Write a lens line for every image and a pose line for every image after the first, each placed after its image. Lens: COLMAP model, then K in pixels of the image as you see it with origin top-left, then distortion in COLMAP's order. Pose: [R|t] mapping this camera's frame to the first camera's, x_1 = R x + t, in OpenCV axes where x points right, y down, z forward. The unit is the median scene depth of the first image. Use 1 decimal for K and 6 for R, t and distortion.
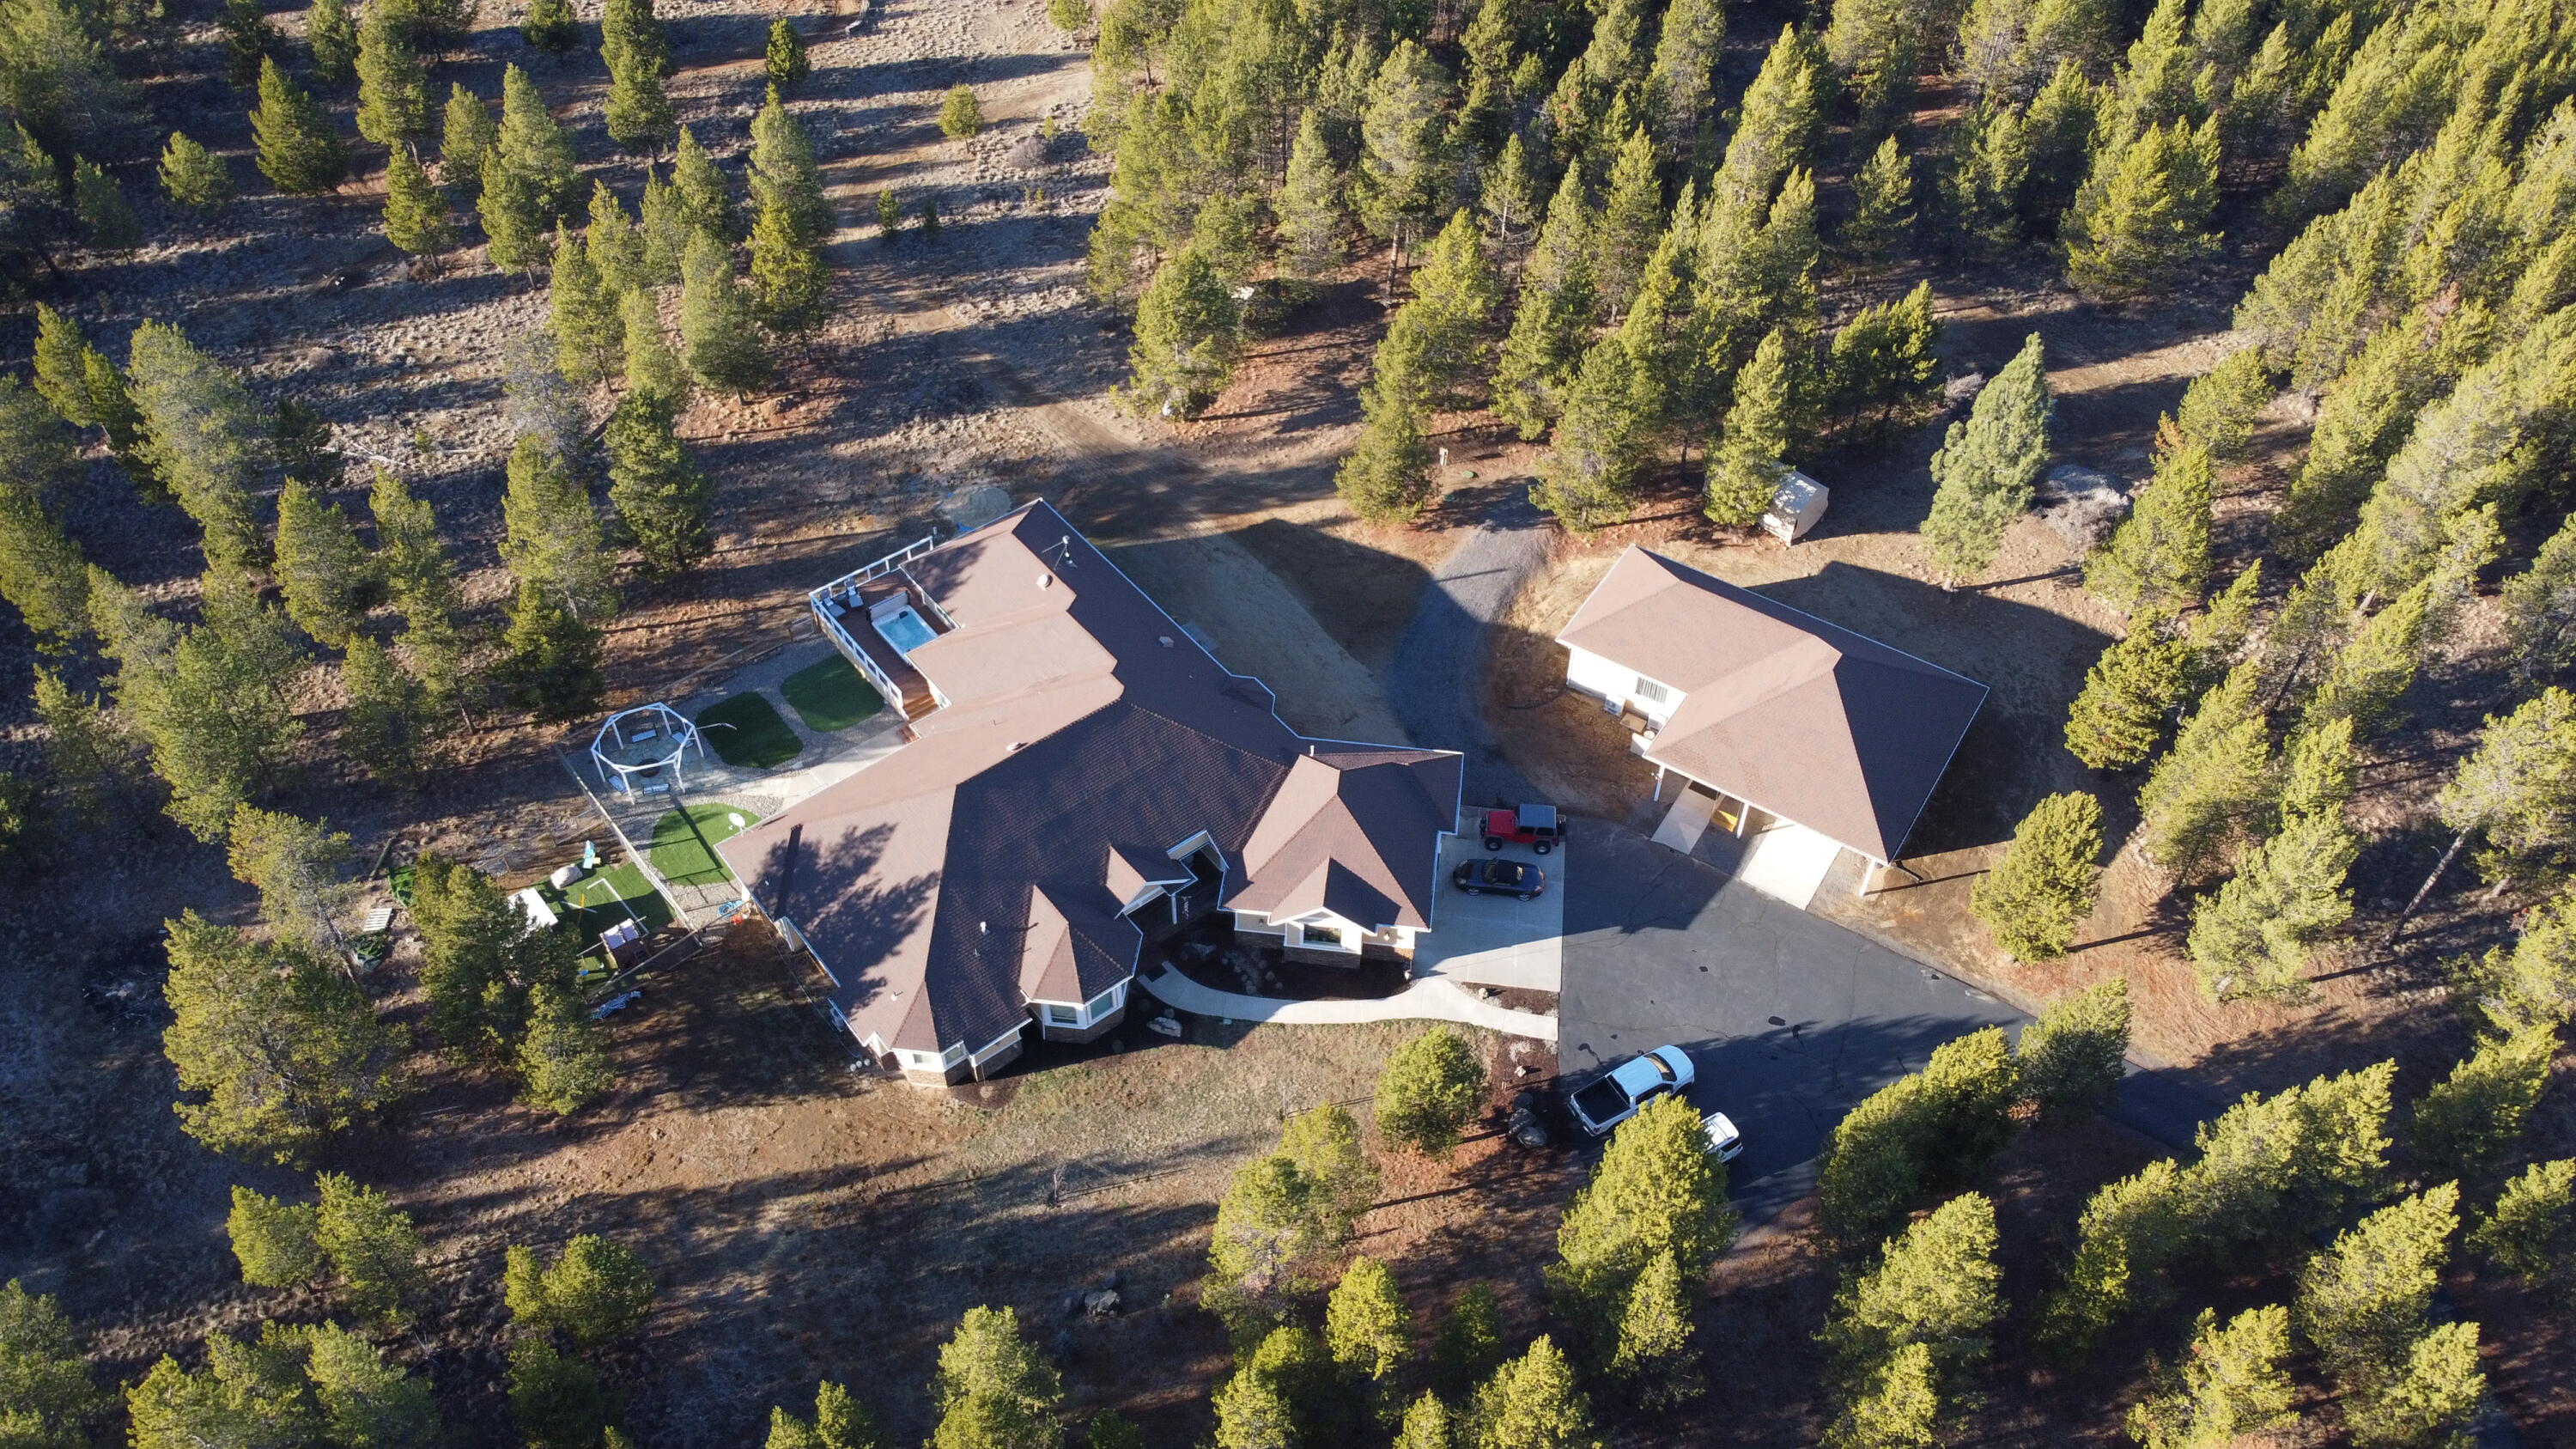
lens RADIAL K [[1959.0, 0, 1276.8], [0, 1959.0, 722.3], [0, 0, 1]] dist [-0.005220, -0.003869]
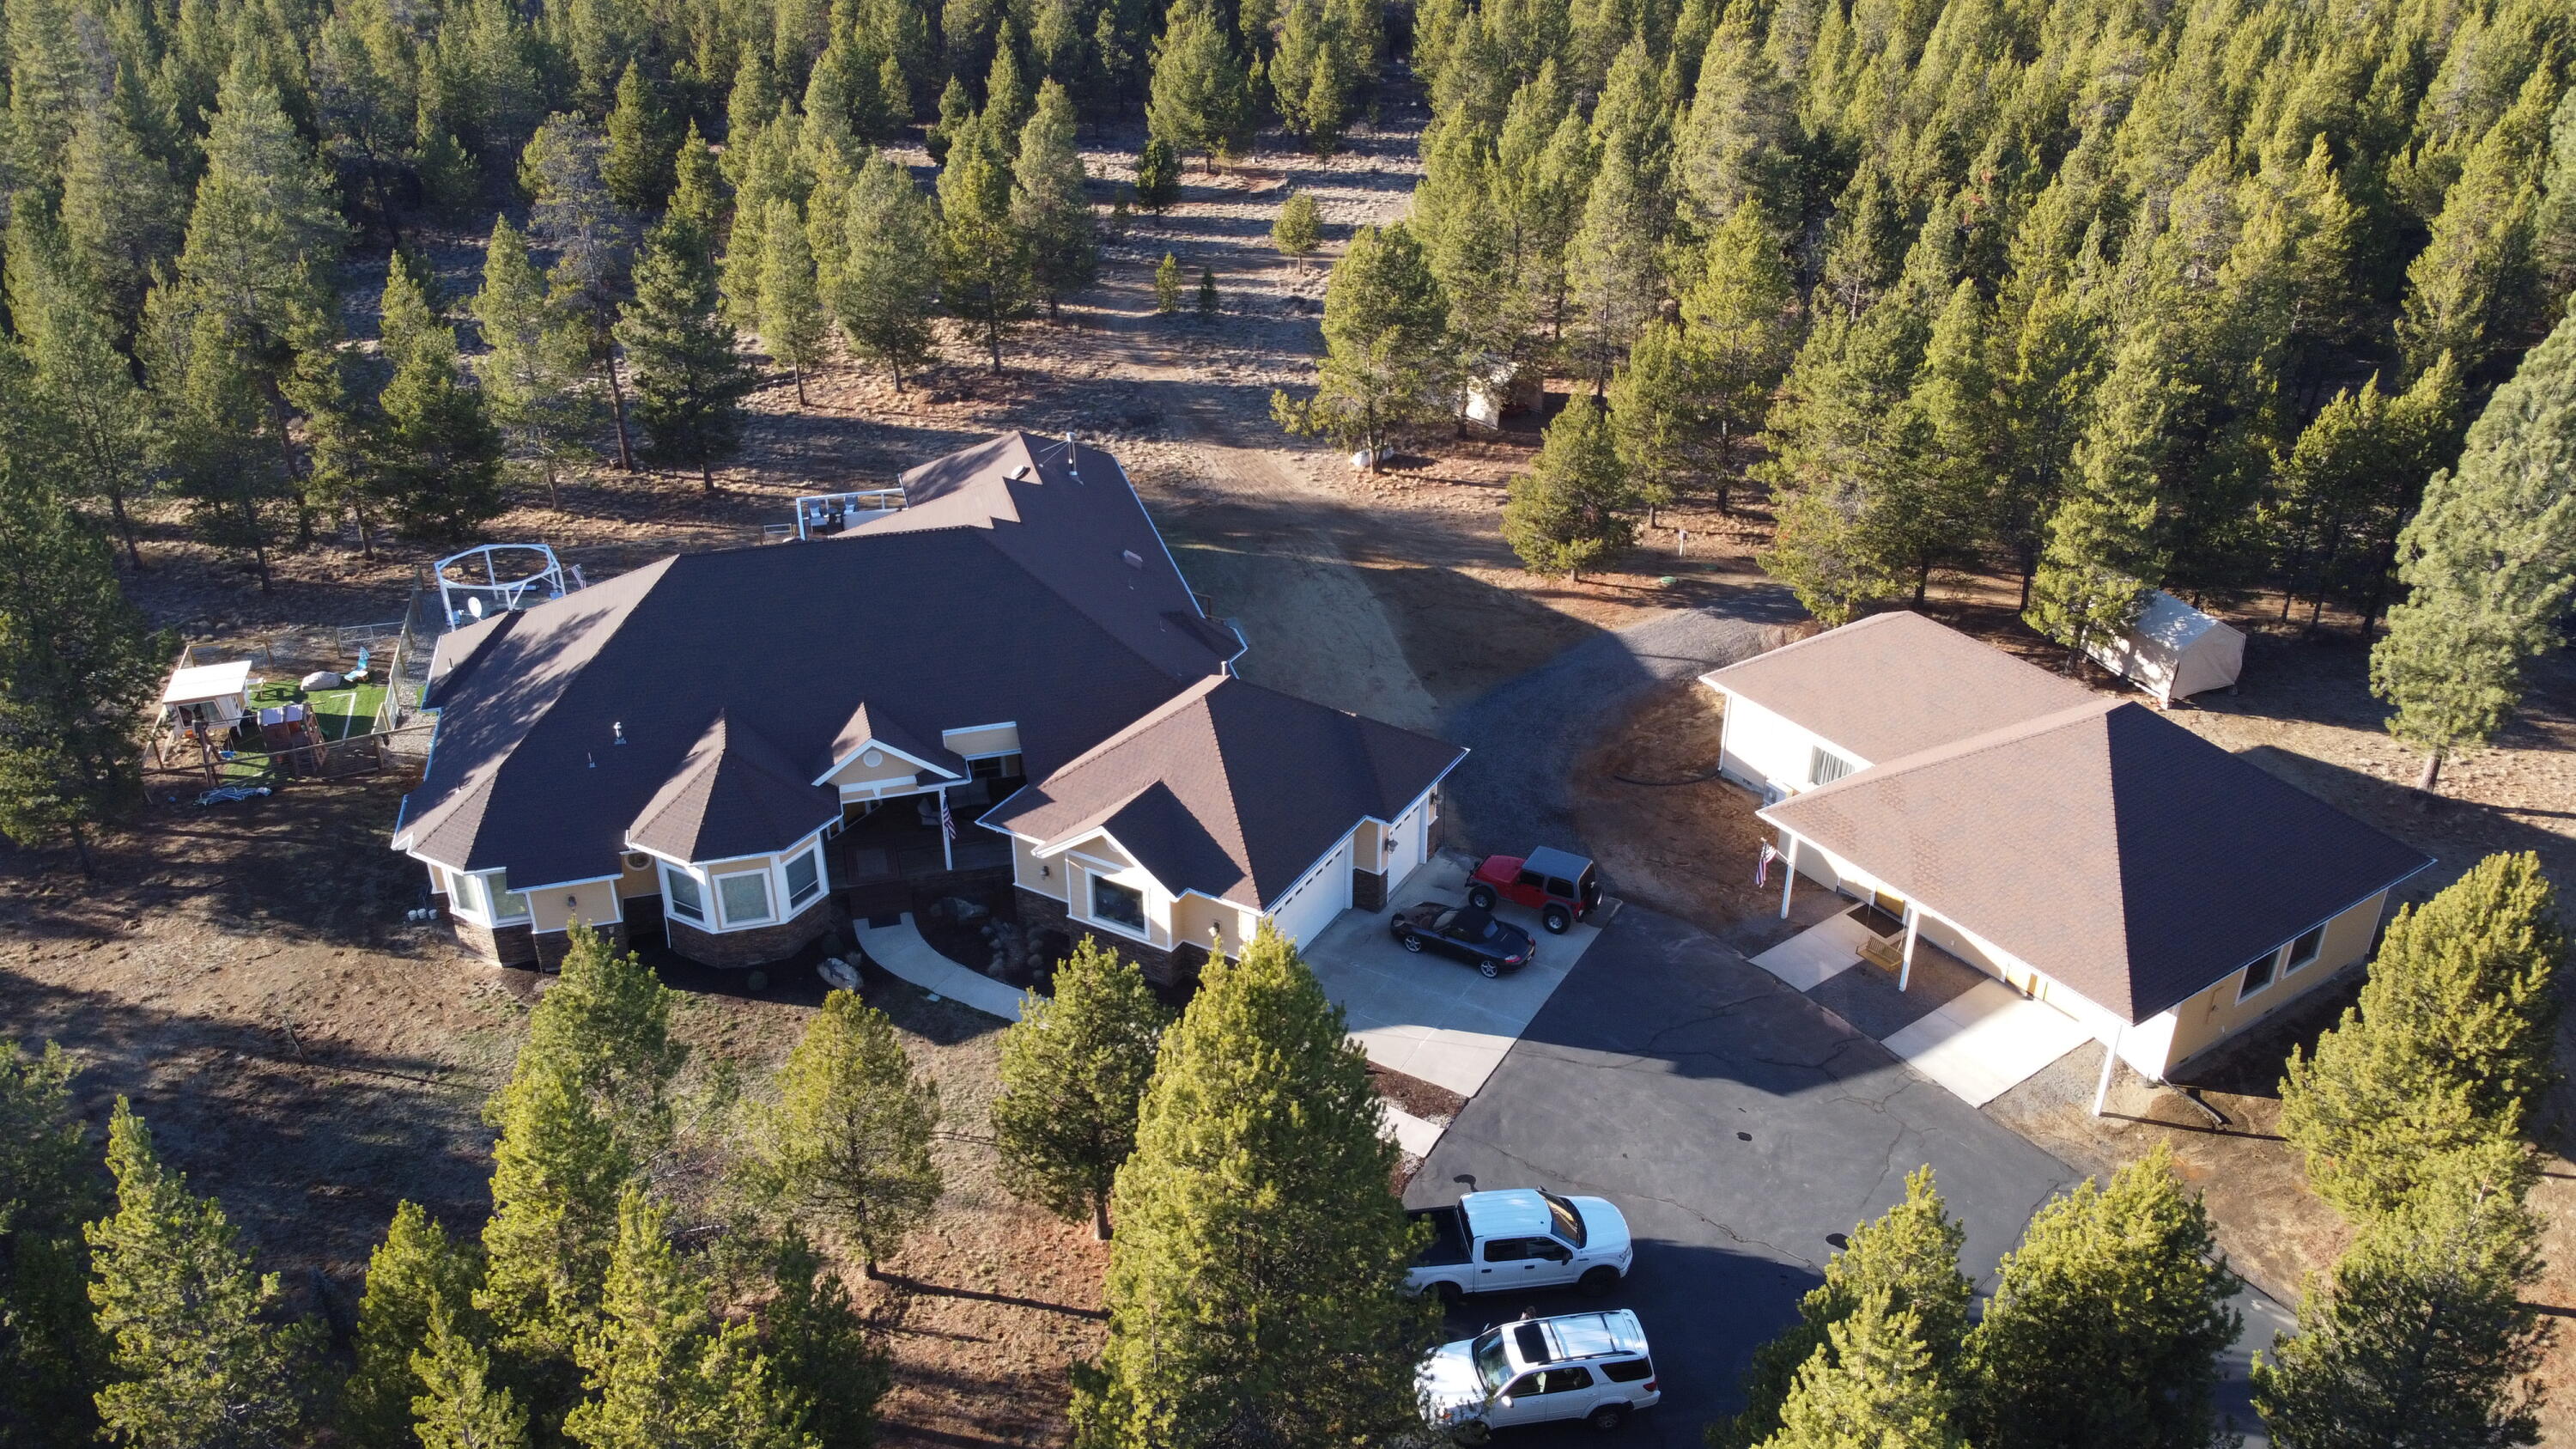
lens RADIAL K [[1959.0, 0, 1286.1], [0, 1959.0, 731.9], [0, 0, 1]] dist [-0.005220, -0.003869]
pose [[0.920626, 0.175861, -0.348599, 0.231840], [-0.277685, 0.922551, -0.267939, 0.174638], [0.274480, 0.343473, 0.898158, 0.368973]]
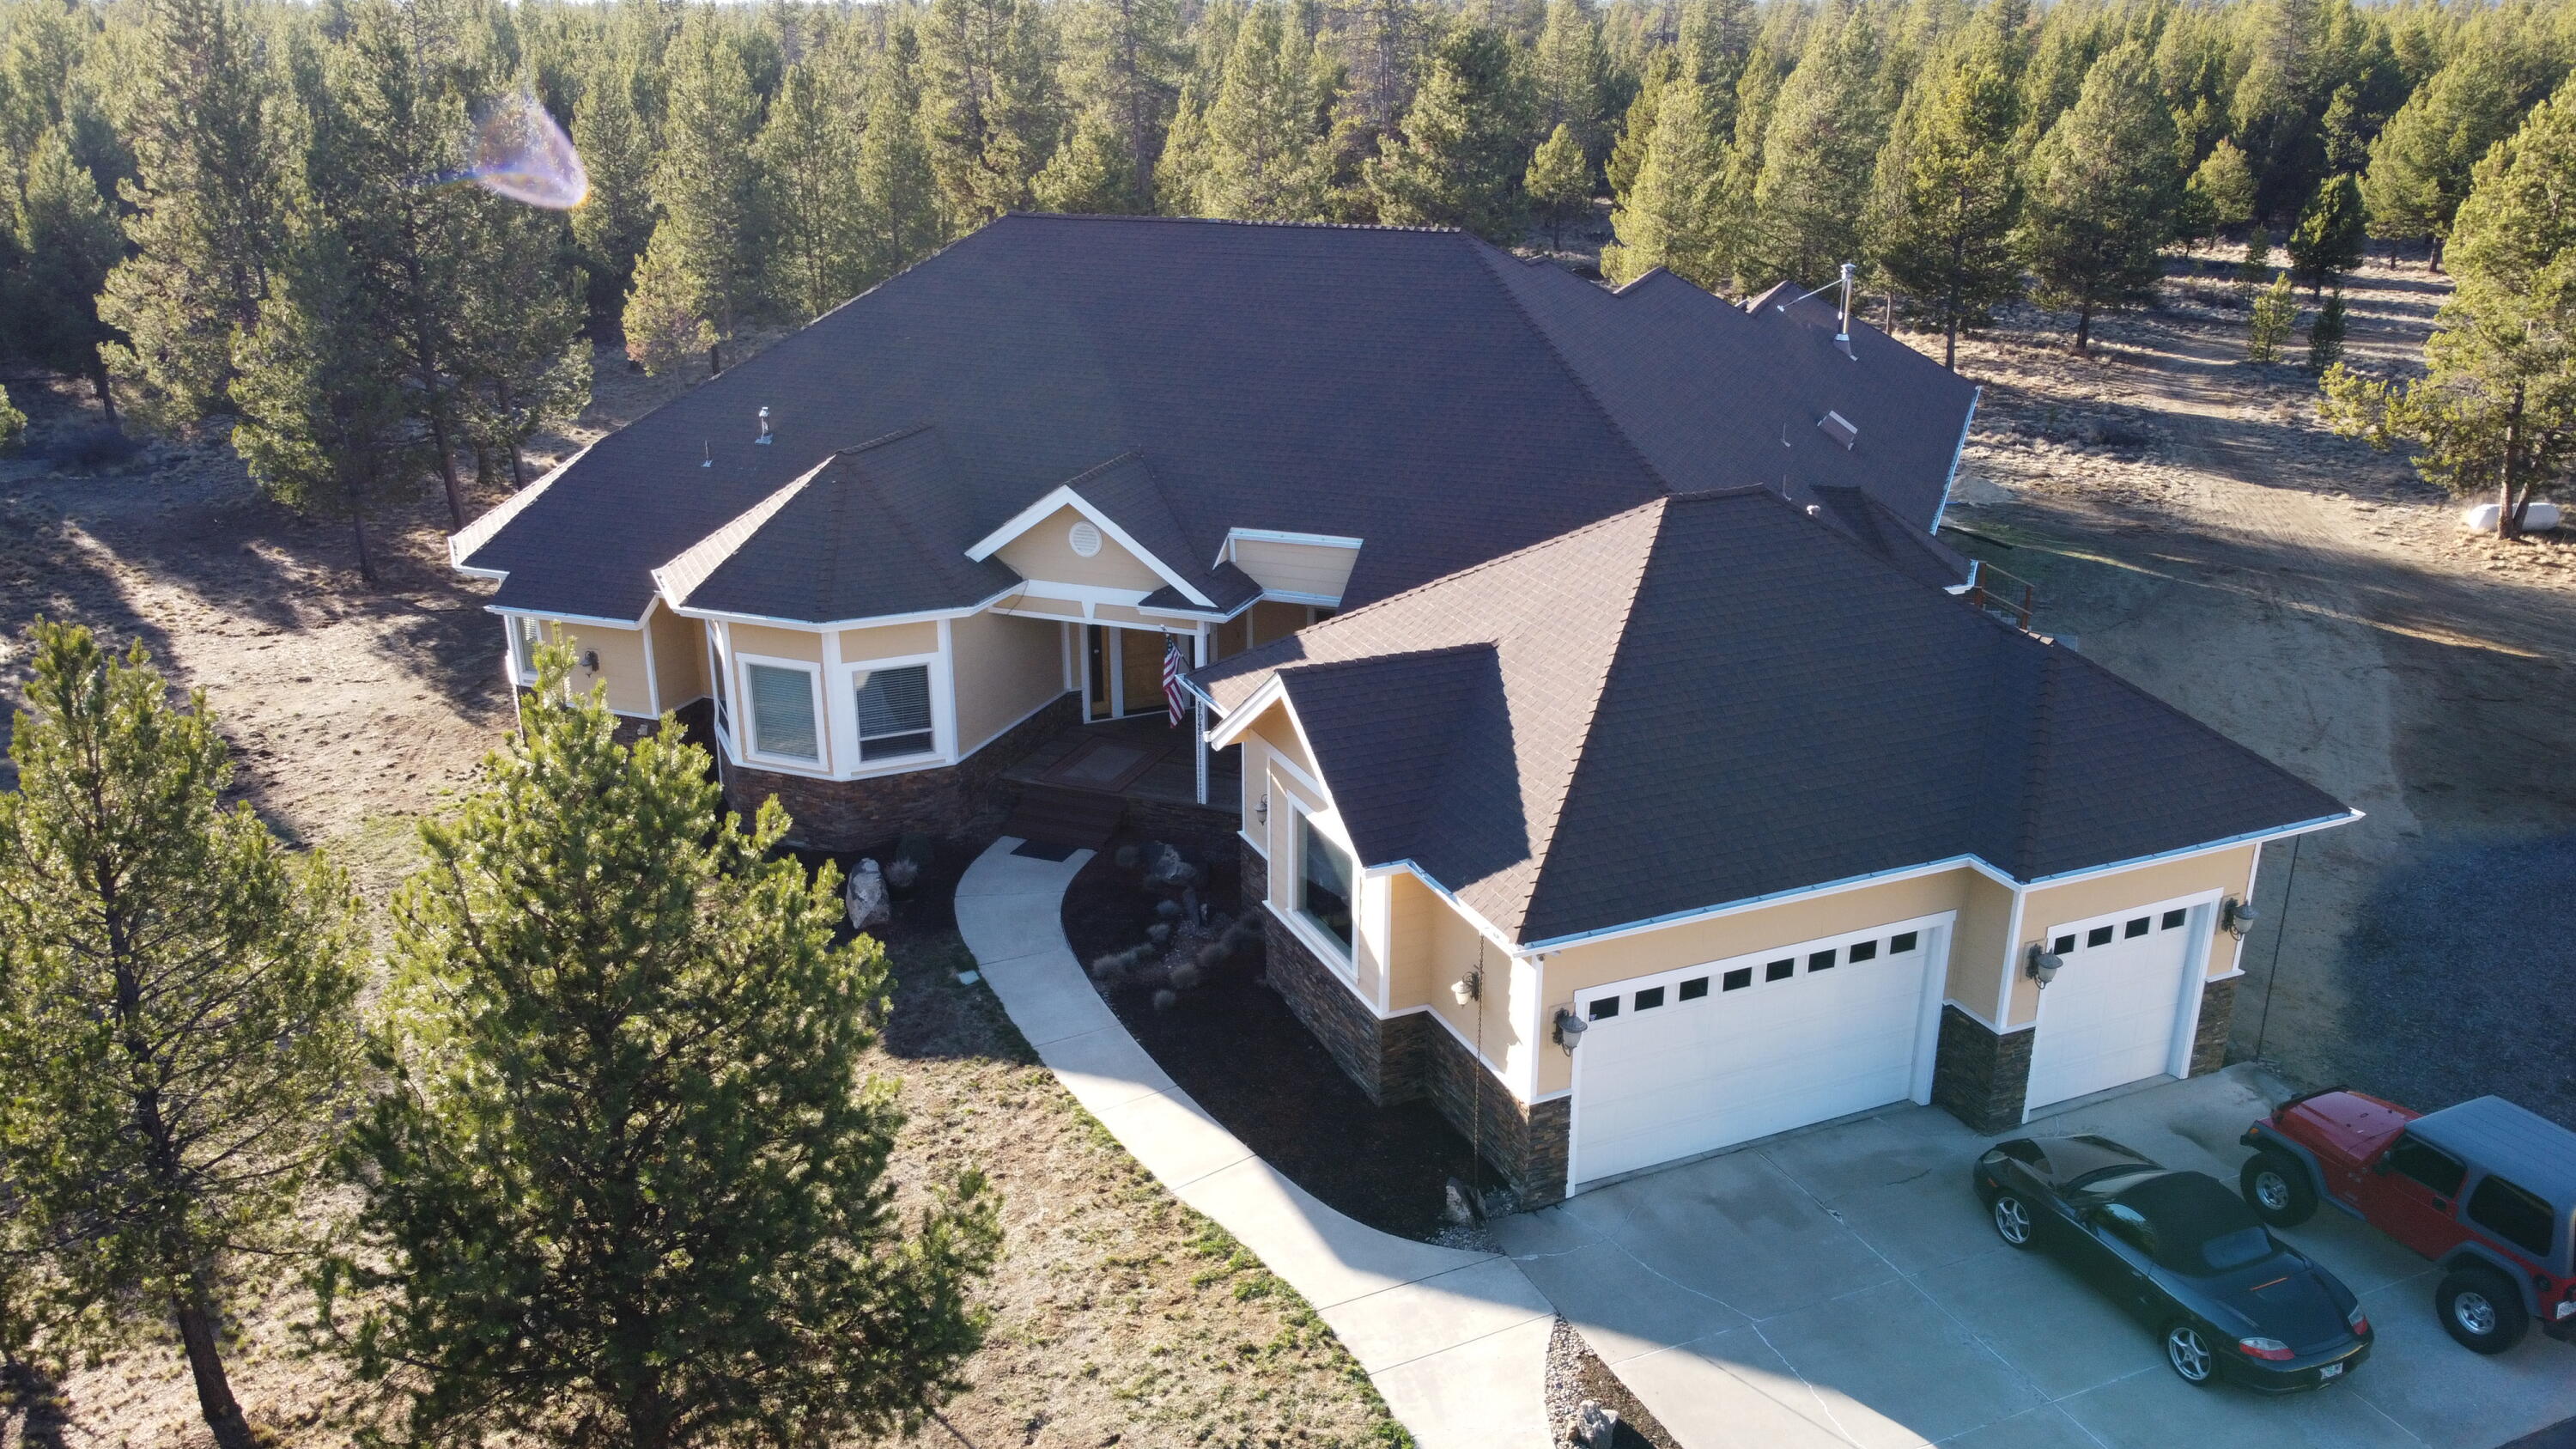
lens RADIAL K [[1959.0, 0, 1284.2], [0, 1959.0, 734.4], [0, 0, 1]] dist [-0.005220, -0.003869]
pose [[0.508052, 0.286253, -0.812368, 0.197840], [-0.623774, 0.772670, -0.117842, 0.106991], [0.593960, 0.566604, 0.571114, 0.691613]]
